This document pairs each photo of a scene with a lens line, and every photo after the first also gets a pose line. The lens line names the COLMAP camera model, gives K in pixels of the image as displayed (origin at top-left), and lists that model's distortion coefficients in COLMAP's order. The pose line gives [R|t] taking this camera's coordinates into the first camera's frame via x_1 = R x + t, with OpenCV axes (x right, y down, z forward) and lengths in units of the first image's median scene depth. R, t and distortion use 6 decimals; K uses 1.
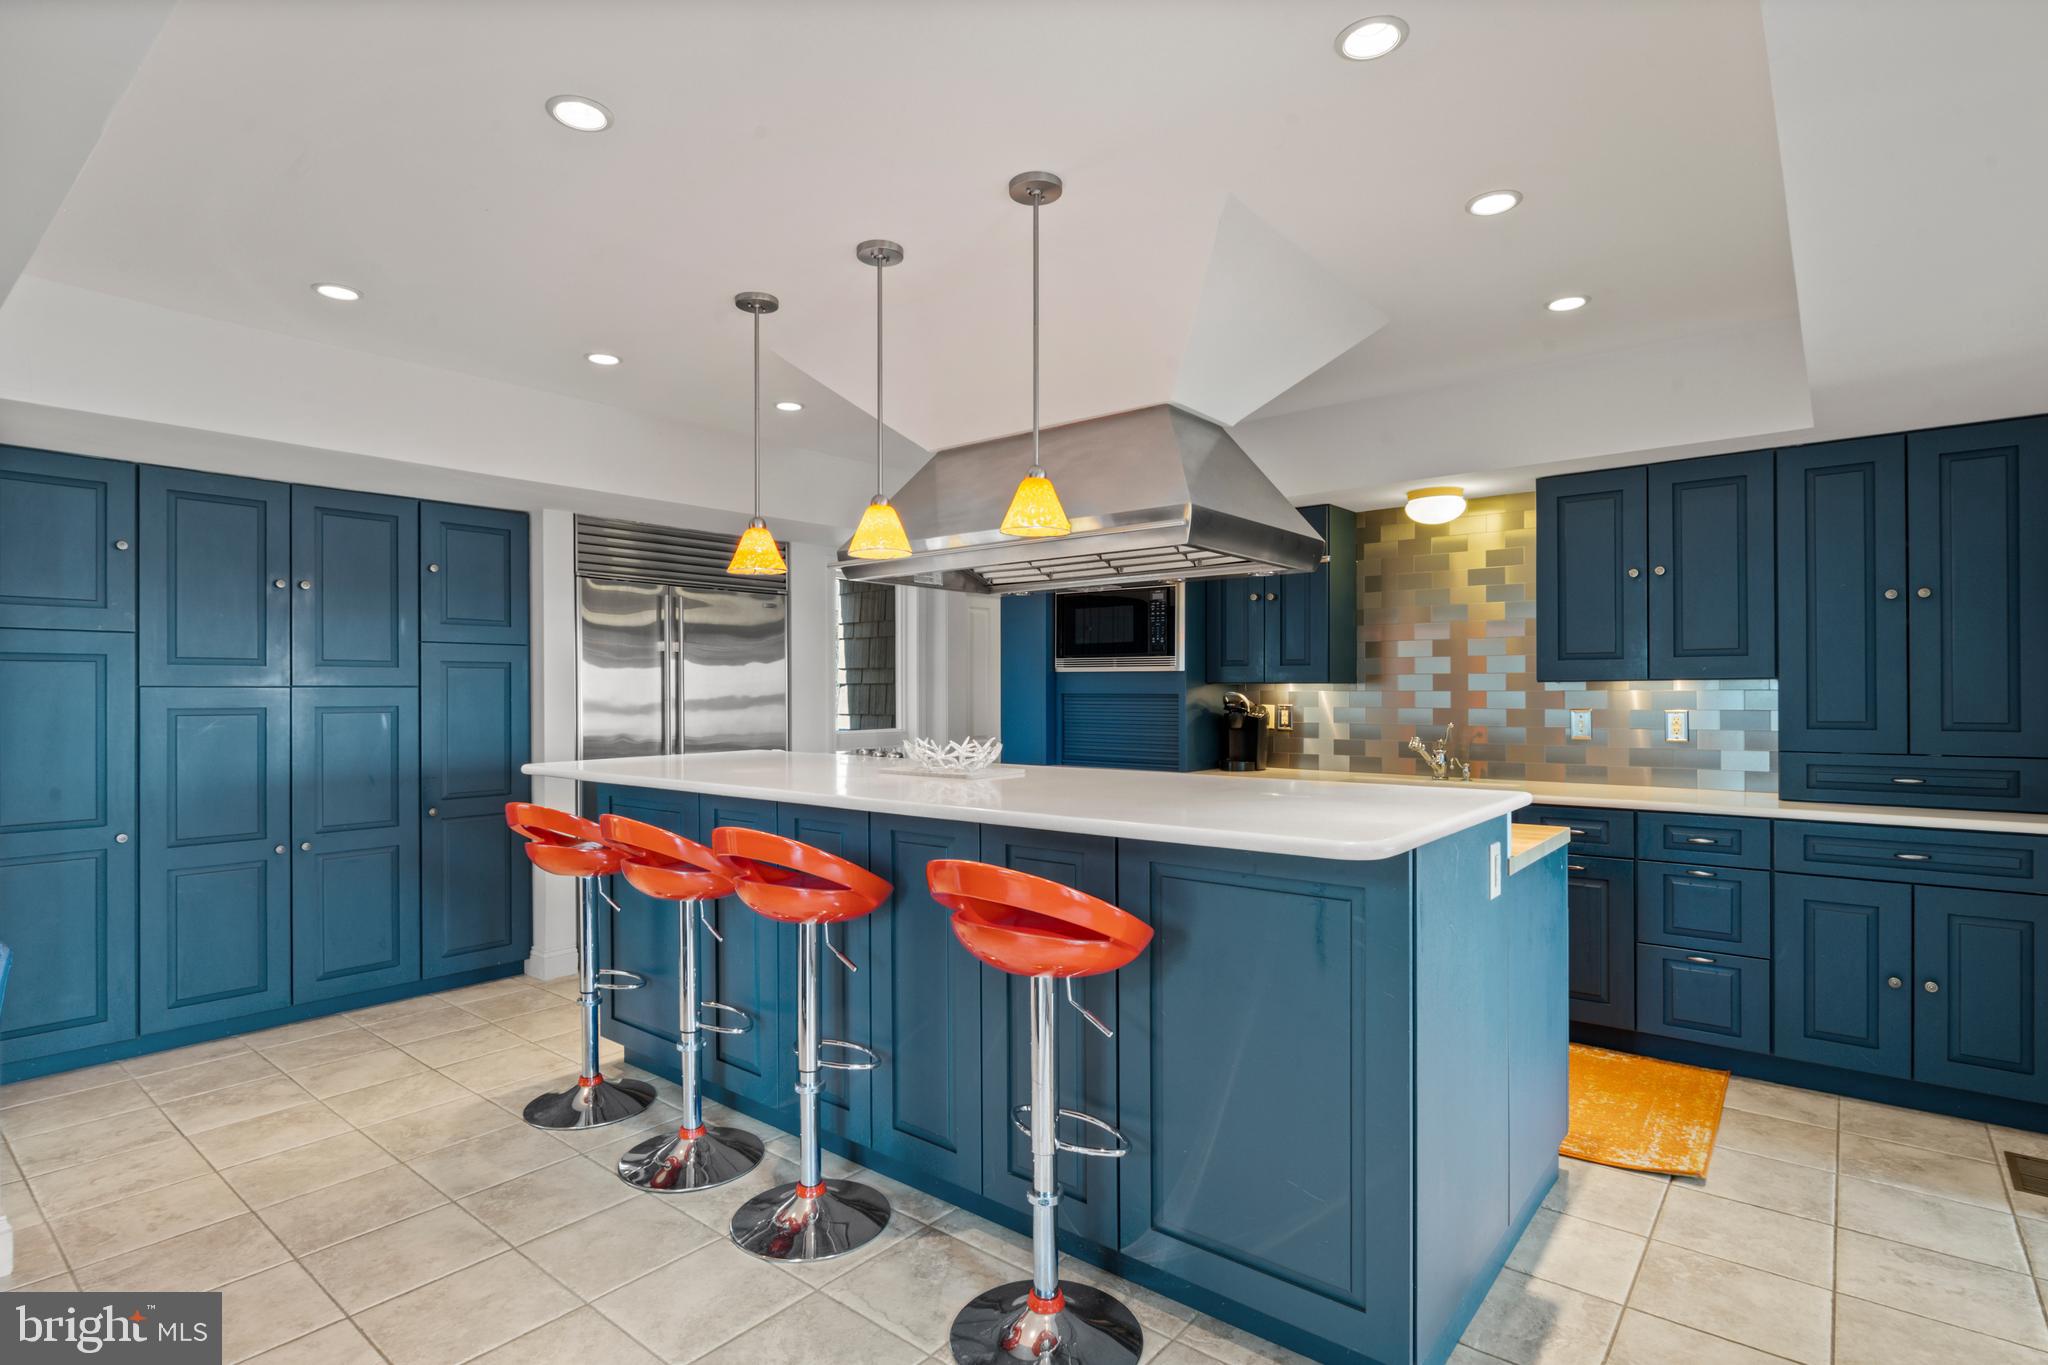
lens RADIAL K [[1014.1, 0, 1026.9], [0, 1014.1, 703.4], [0, 0, 1]] dist [-0.000261, -0.000094]
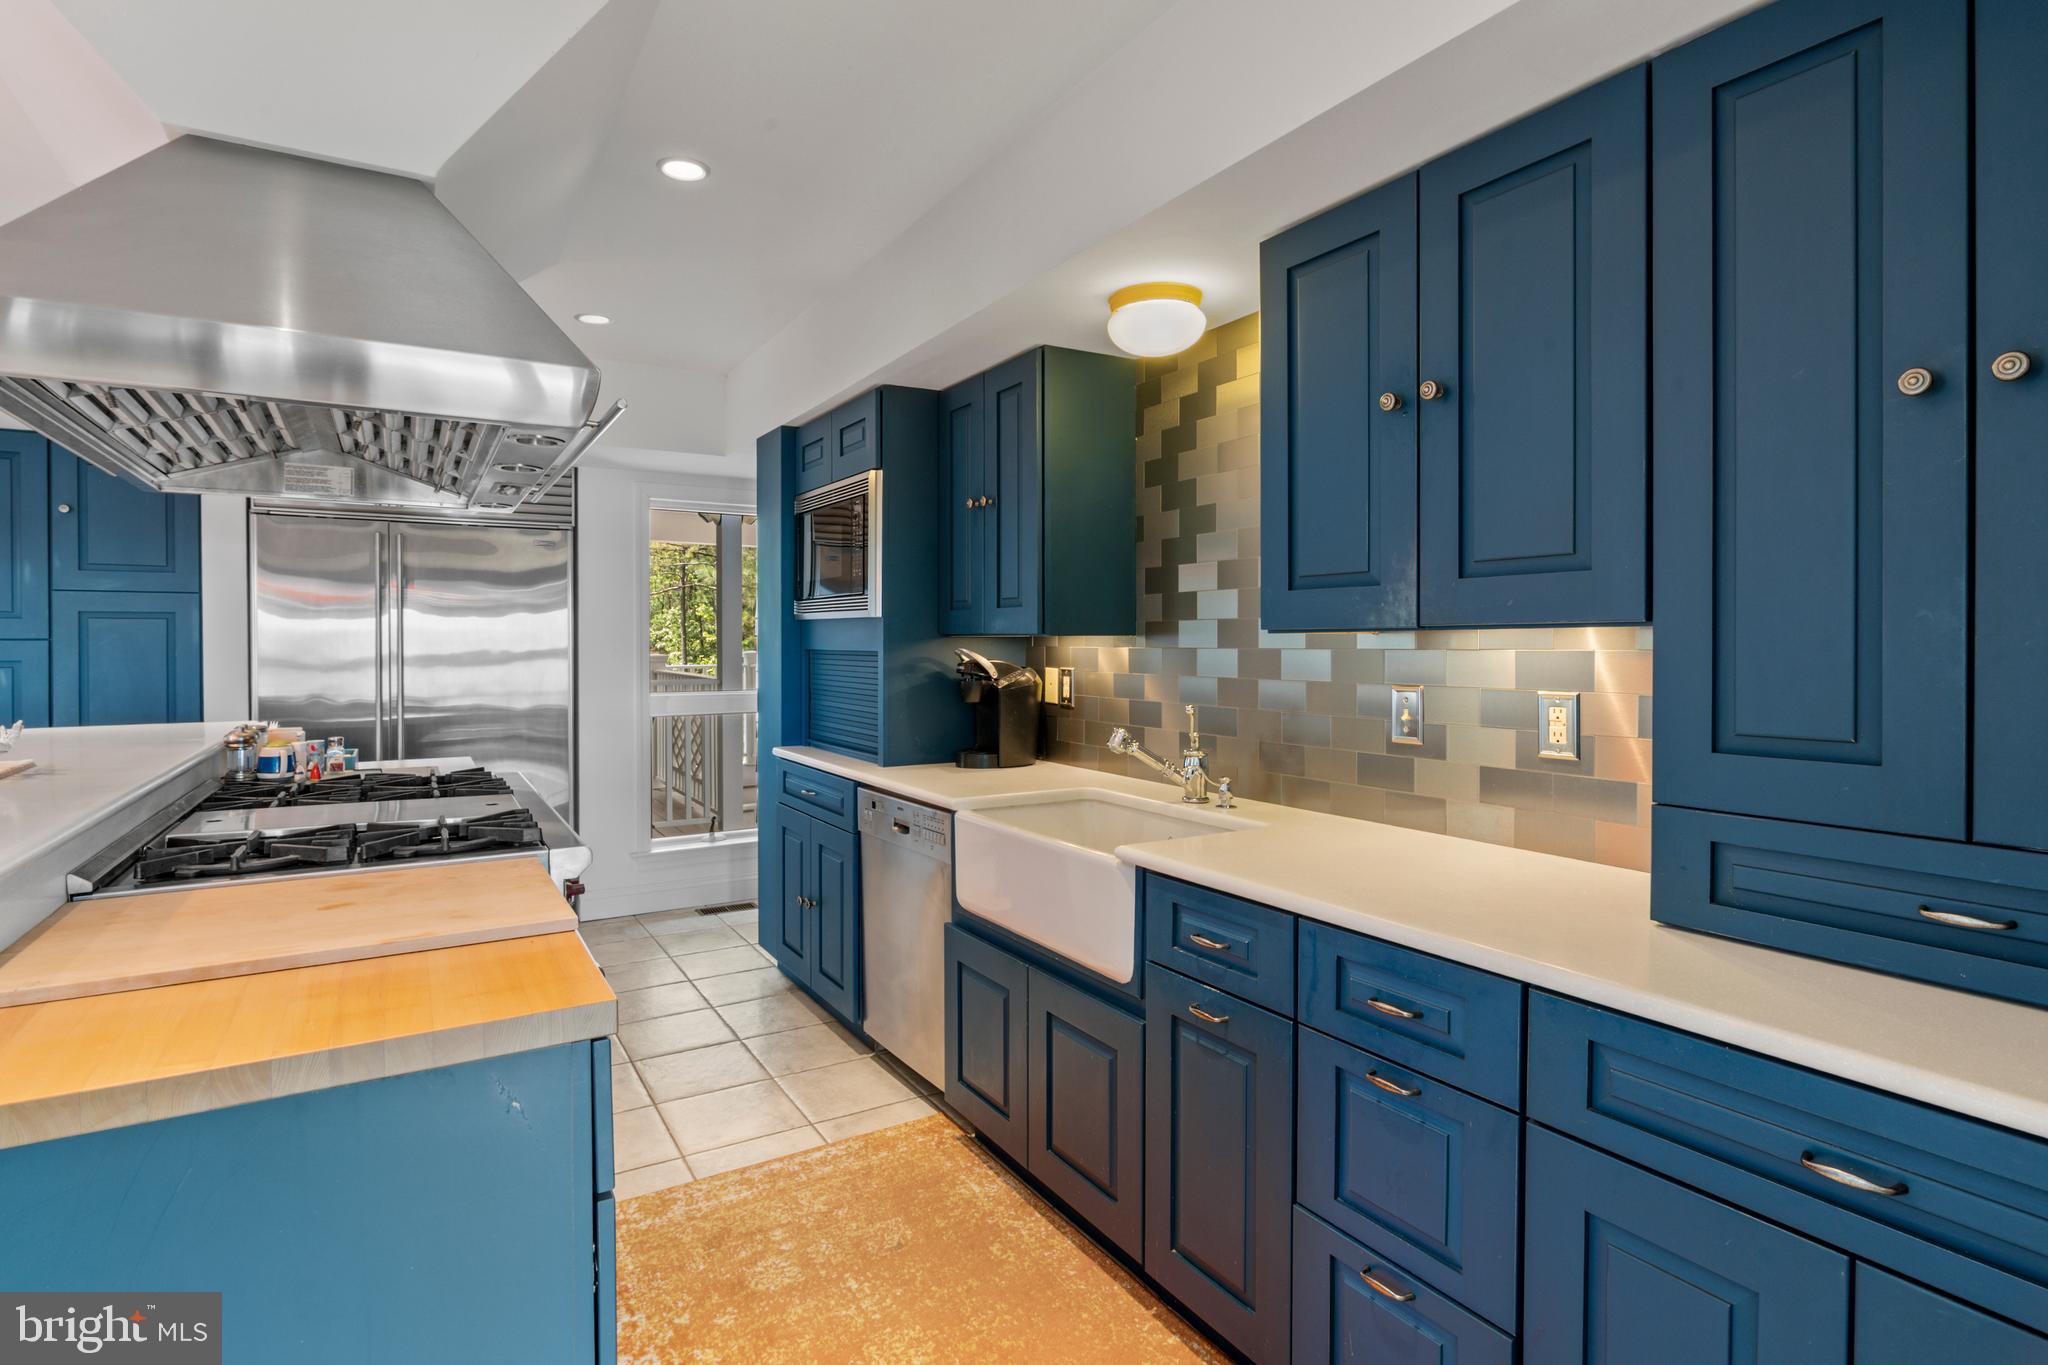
lens RADIAL K [[1005.7, 0, 1026.2], [0, 1005.7, 673.4], [0, 0, 1]] dist [-0.011848, -0.001024]
pose [[0.944167, 0.012635, -0.329226, 0.480131], [-0.006511, 0.999785, 0.019696, -0.008583], [0.329404, -0.016453, 0.944046, 0.407207]]
